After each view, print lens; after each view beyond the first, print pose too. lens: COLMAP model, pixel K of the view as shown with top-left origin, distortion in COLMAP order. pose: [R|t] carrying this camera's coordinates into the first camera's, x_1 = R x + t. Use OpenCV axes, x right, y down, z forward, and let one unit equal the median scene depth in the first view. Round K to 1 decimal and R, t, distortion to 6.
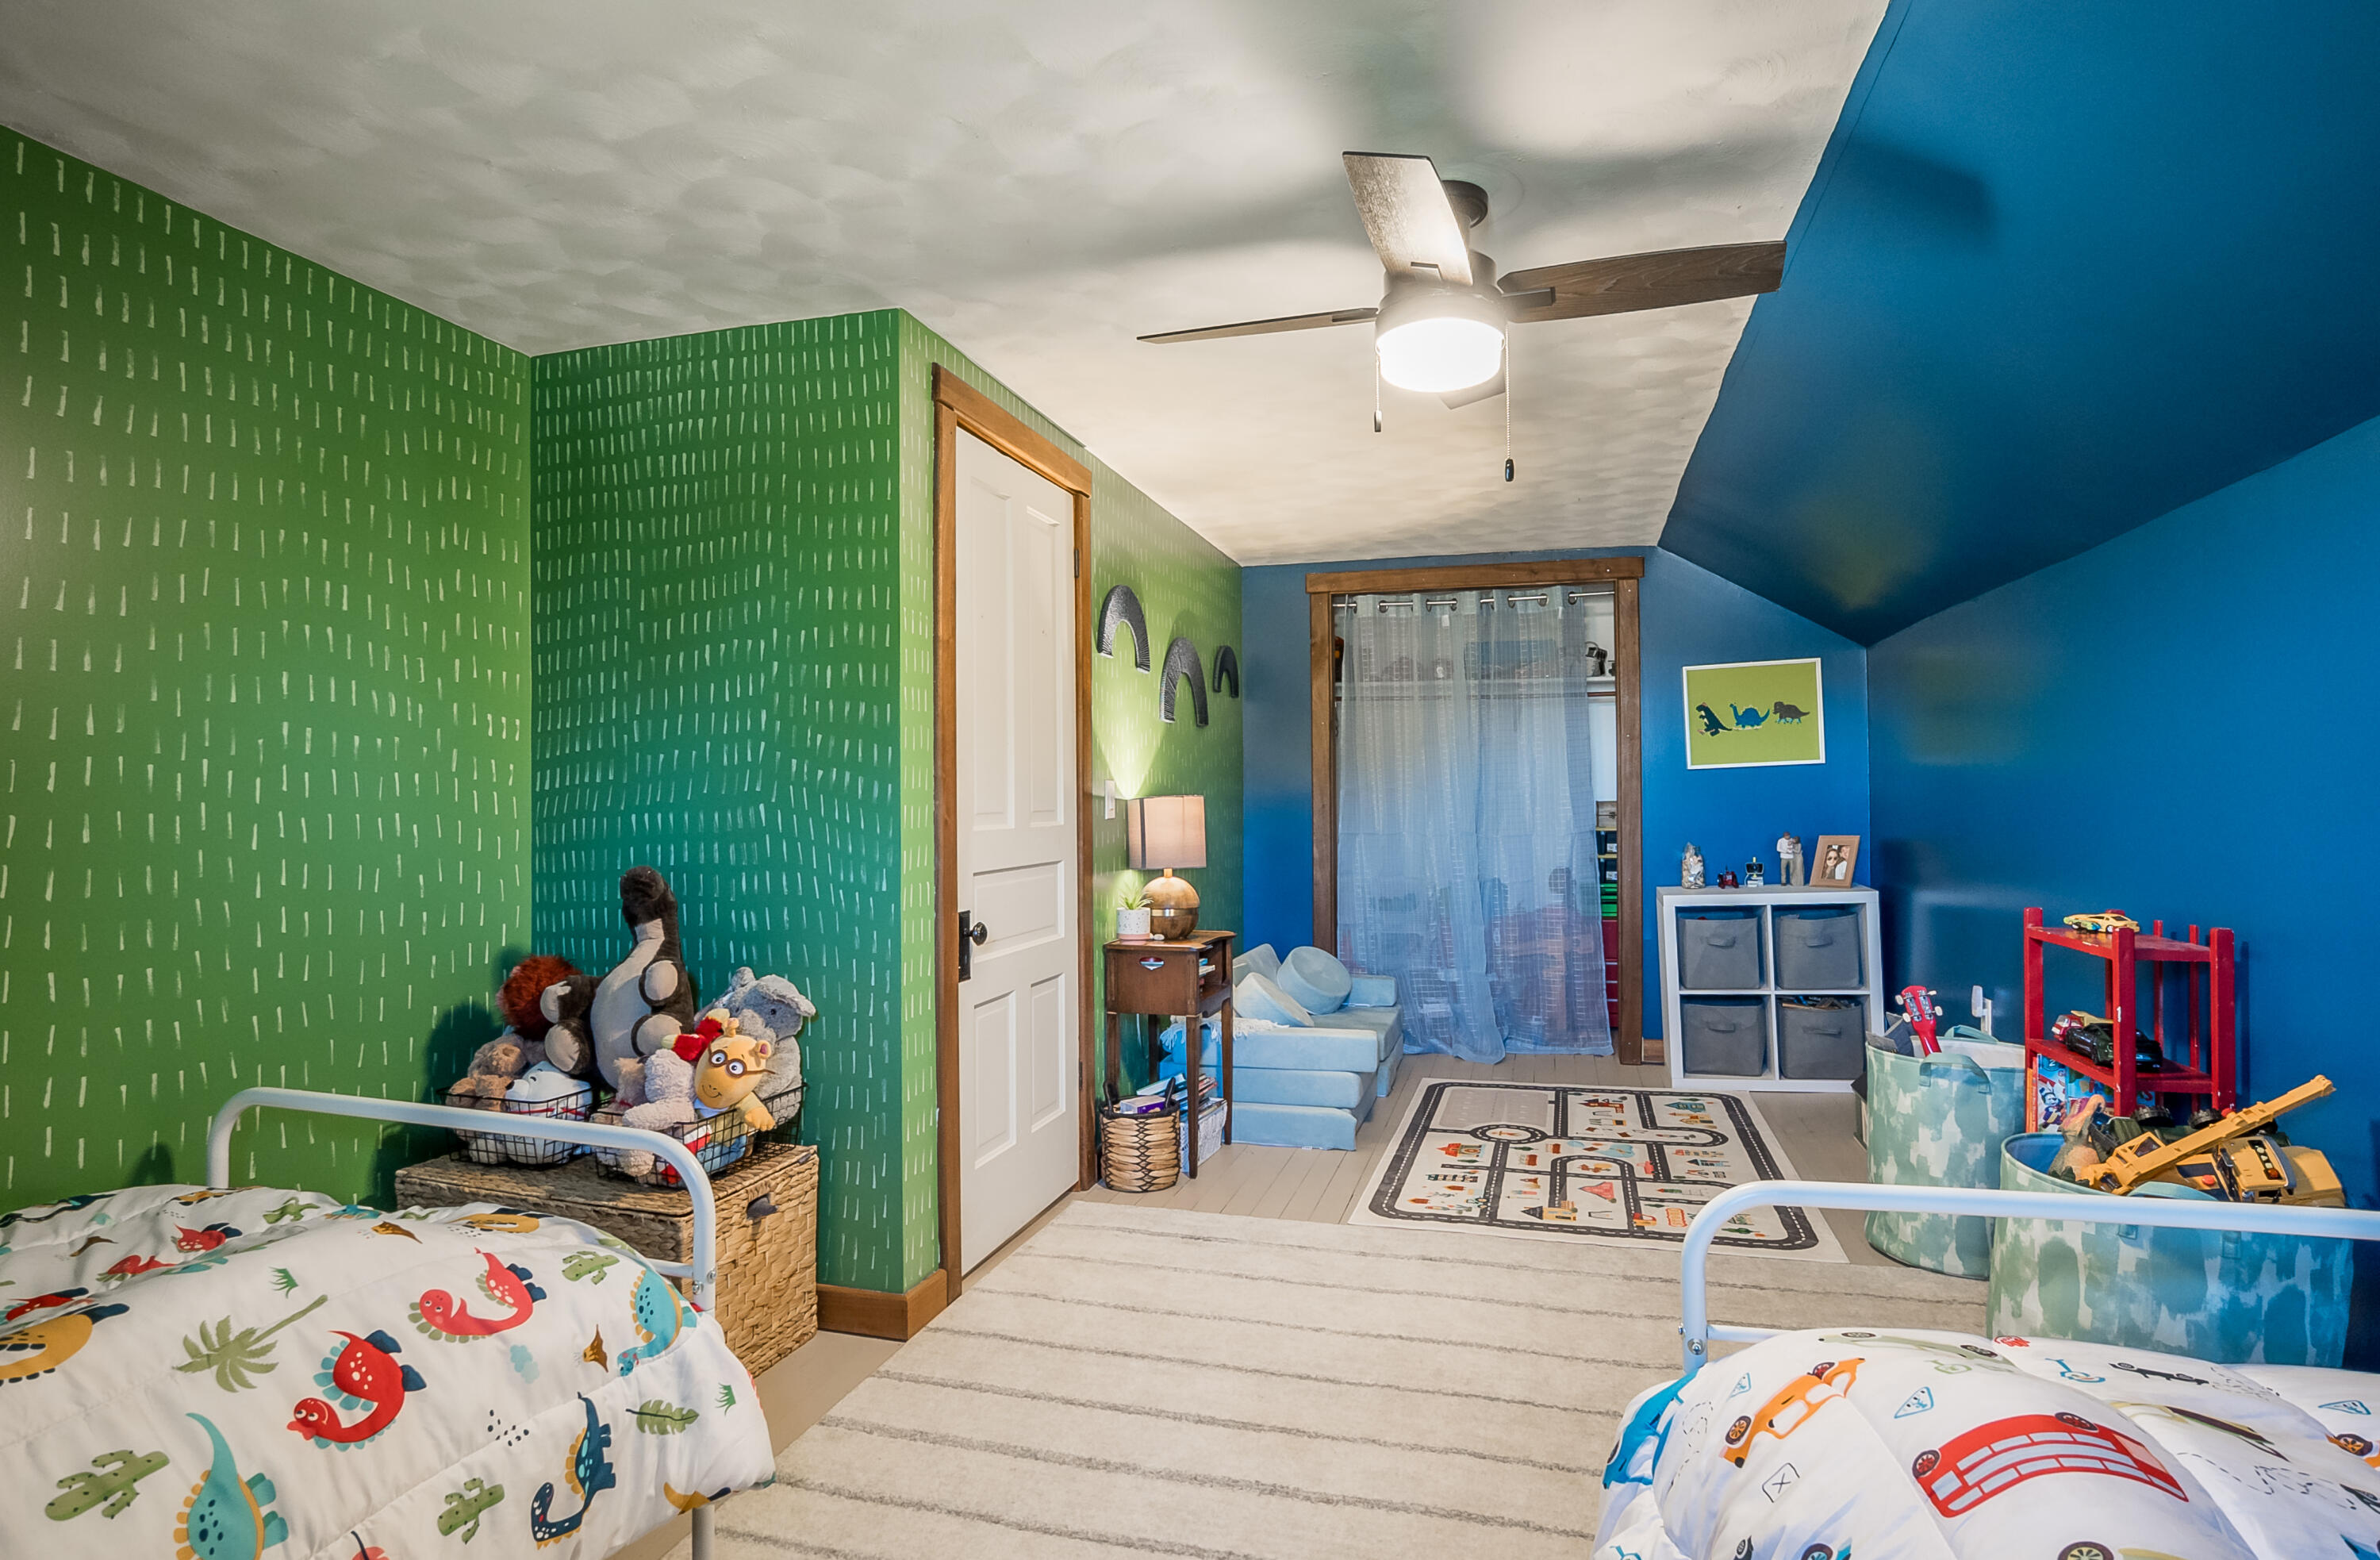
lens RADIAL K [[1238.4, 0, 1190.0], [0, 1238.4, 780.0], [0, 0, 1]] dist [-0.034956, 0.022382]
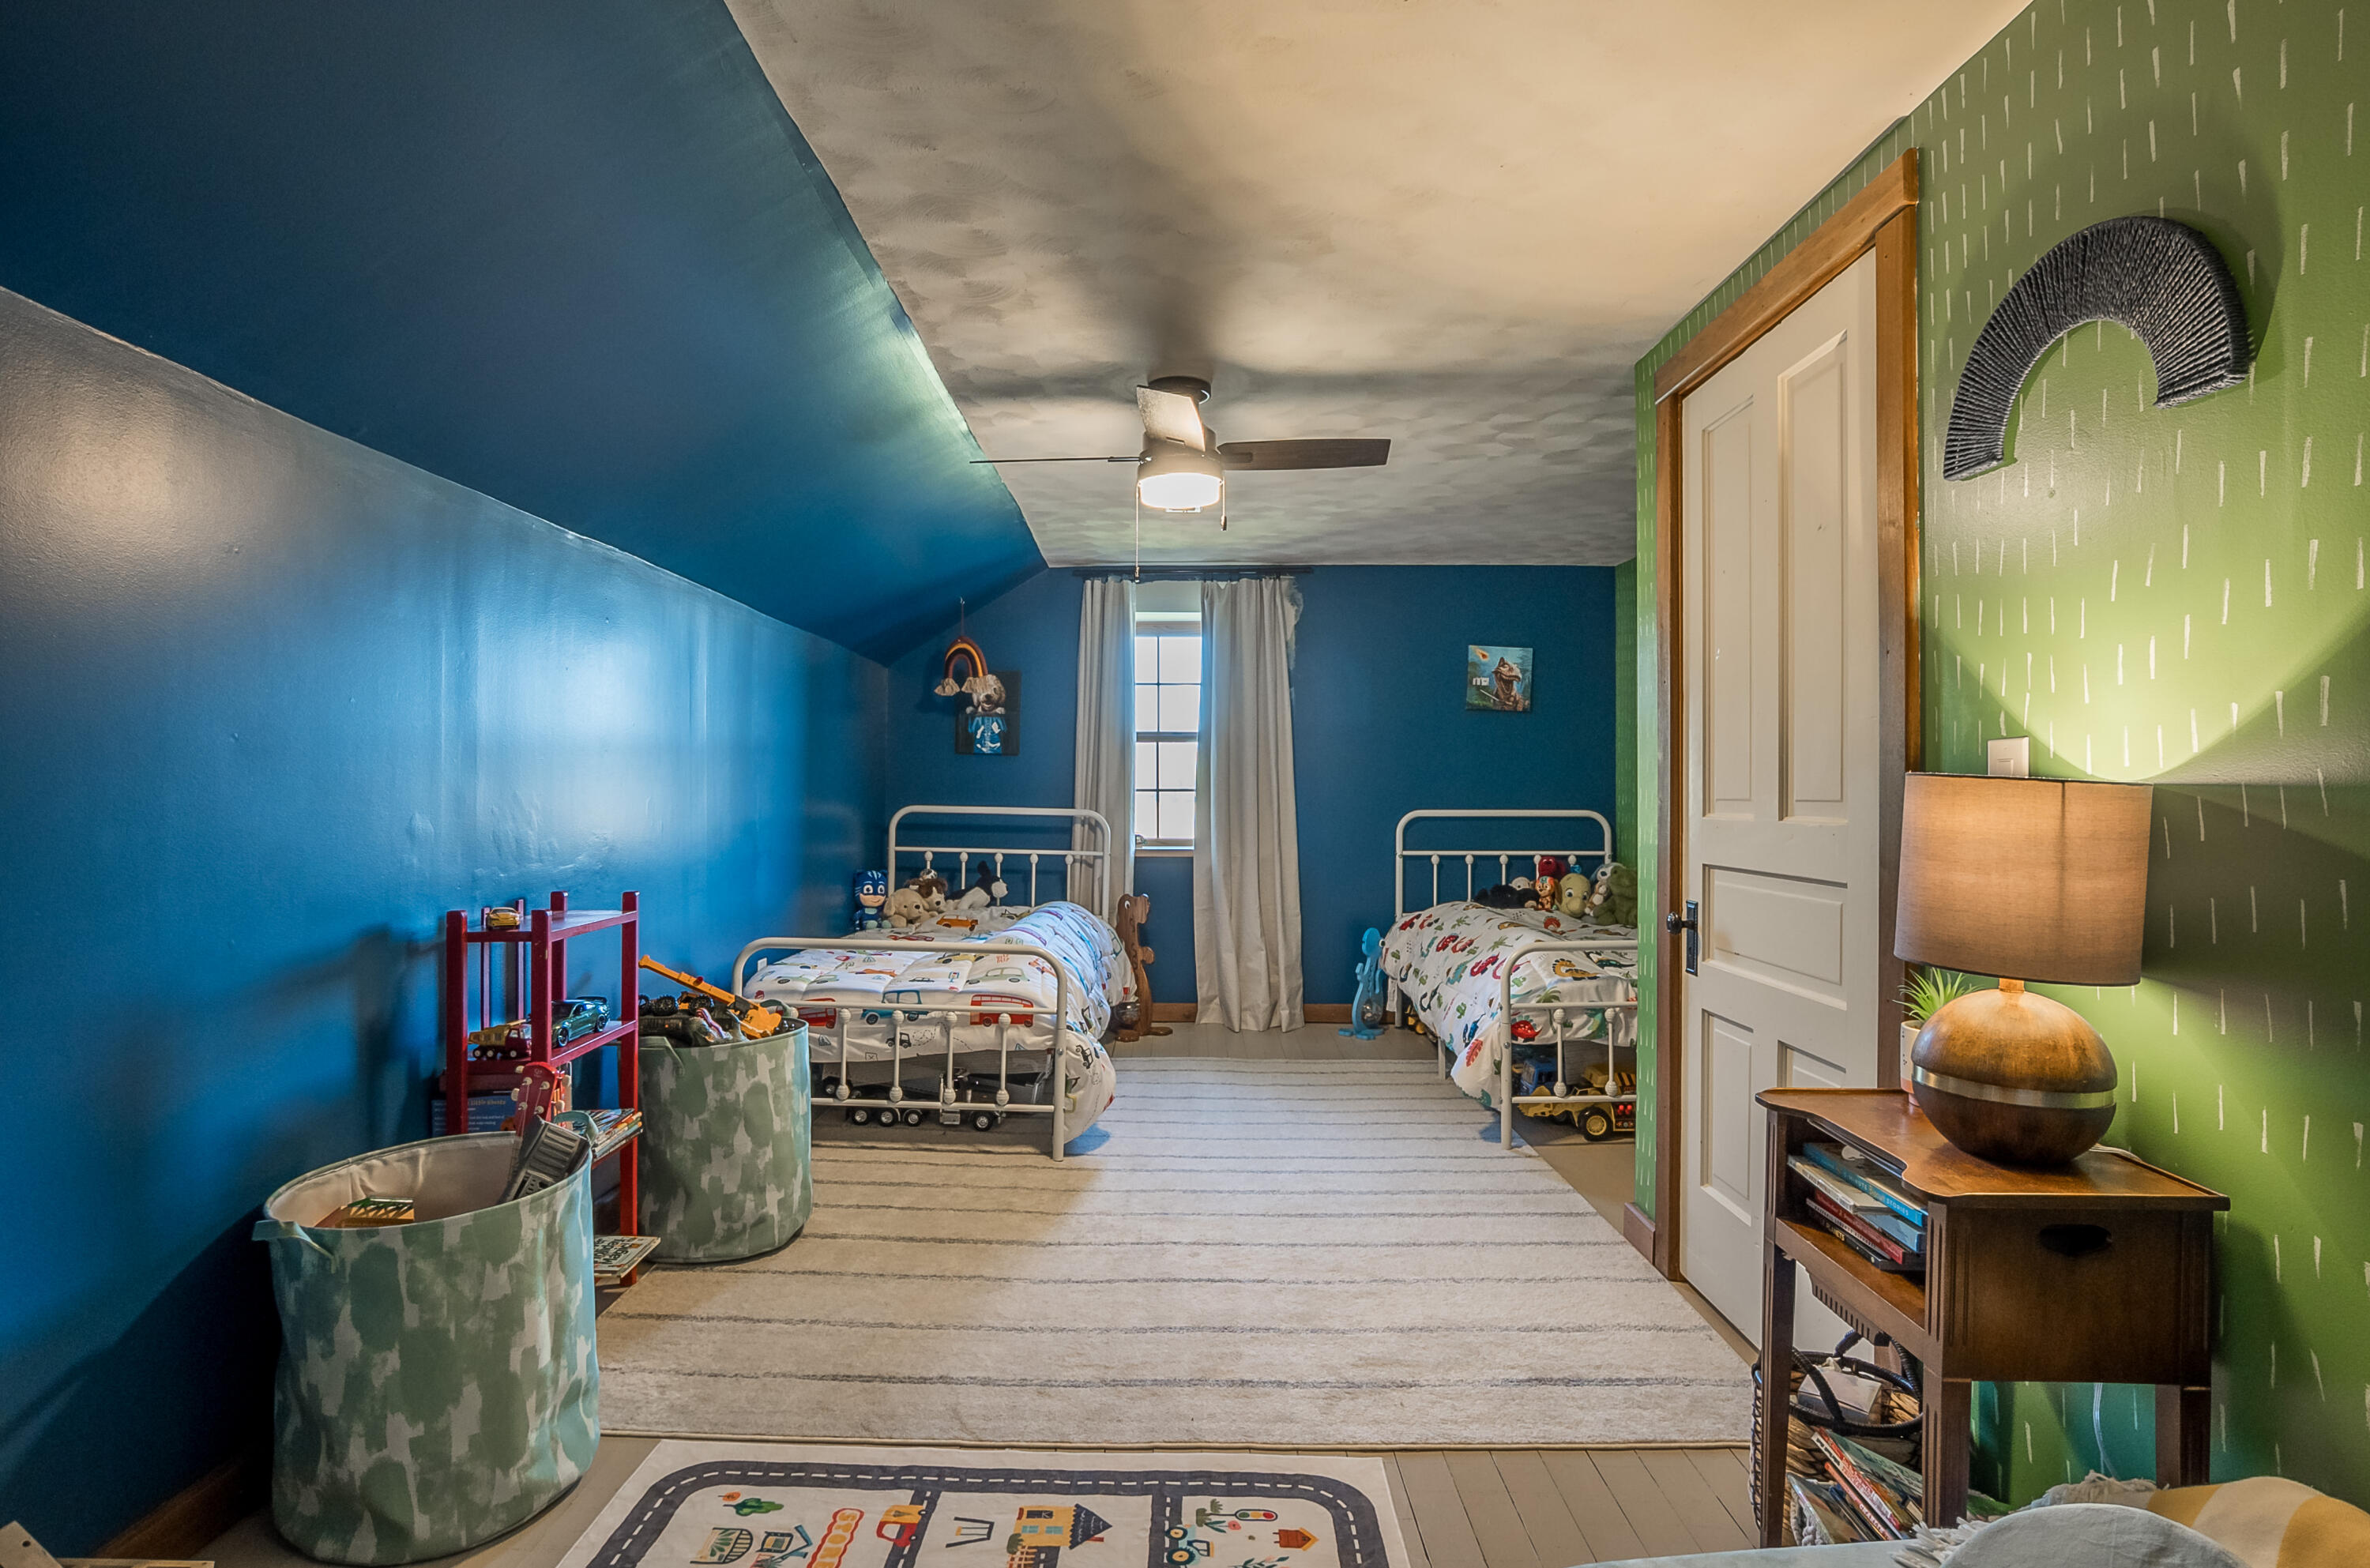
lens RADIAL K [[1224.0, 0, 1185.0], [0, 1224.0, 784.0], [0, 0, 1]] dist [-0.014840, 0.000133]
pose [[-0.959971, -0.003955, -0.280072, 0.398402], [-0.001101, 0.999946, -0.010350, 0.022176], [0.280098, -0.009627, -0.959923, 1.565147]]
